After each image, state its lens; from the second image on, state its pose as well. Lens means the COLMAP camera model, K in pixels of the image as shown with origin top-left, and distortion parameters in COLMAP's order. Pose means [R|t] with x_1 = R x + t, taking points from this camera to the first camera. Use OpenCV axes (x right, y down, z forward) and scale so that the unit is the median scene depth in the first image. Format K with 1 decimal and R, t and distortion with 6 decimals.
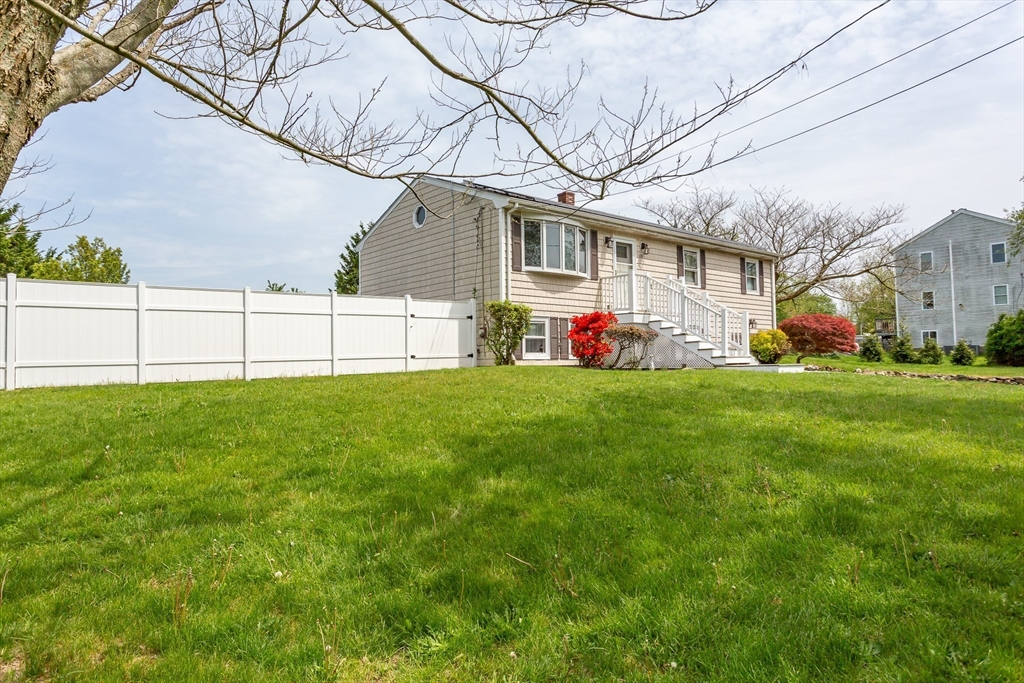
lens RADIAL K [[664.2, 0, 518.2], [0, 664.2, 338.4], [0, 0, 1]] dist [-0.001211, 0.000697]
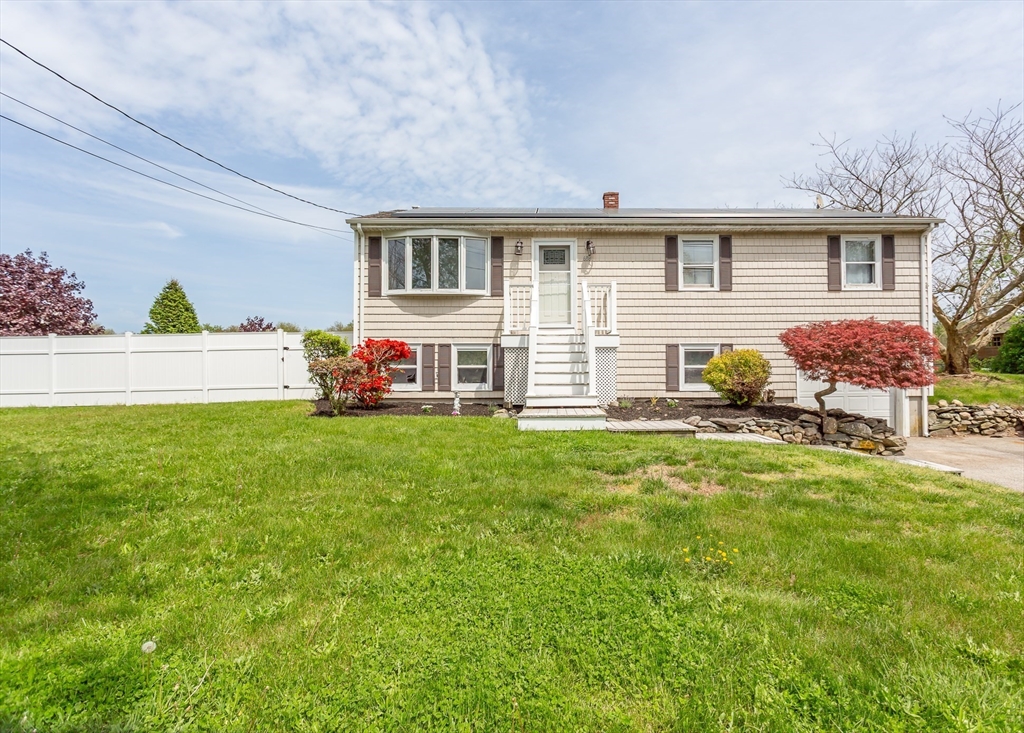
lens RADIAL K [[528.3, 0, 518.5], [0, 528.3, 373.9], [0, 0, 1]] dist [0.000097, 0.002397]
pose [[0.742718, -0.016899, -0.669391, 0.575559], [0.018264, 0.999821, -0.004976, 0.013375], [0.669355, -0.008530, 0.742894, 0.520786]]
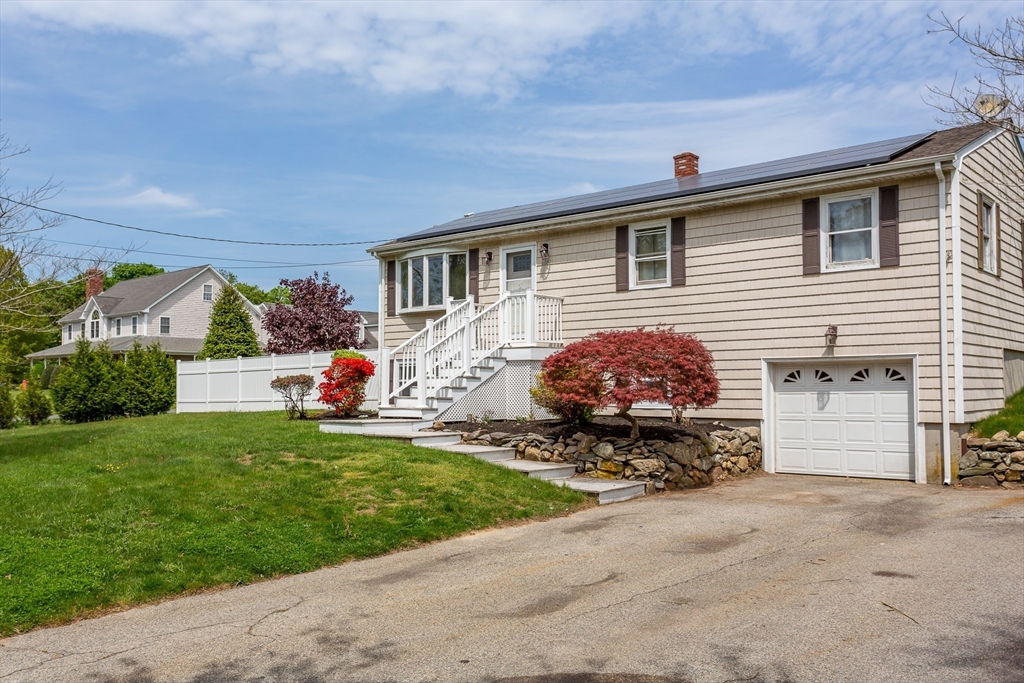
lens RADIAL K [[841.0, 0, 510.0], [0, 841.0, 346.3], [0, 0, 1]] dist [0.018505, 0.011999]
pose [[0.130345, -0.054798, -0.989953, 1.148128], [0.018934, 0.998427, -0.052774, 0.014179], [0.991288, -0.011865, 0.131177, 0.903062]]
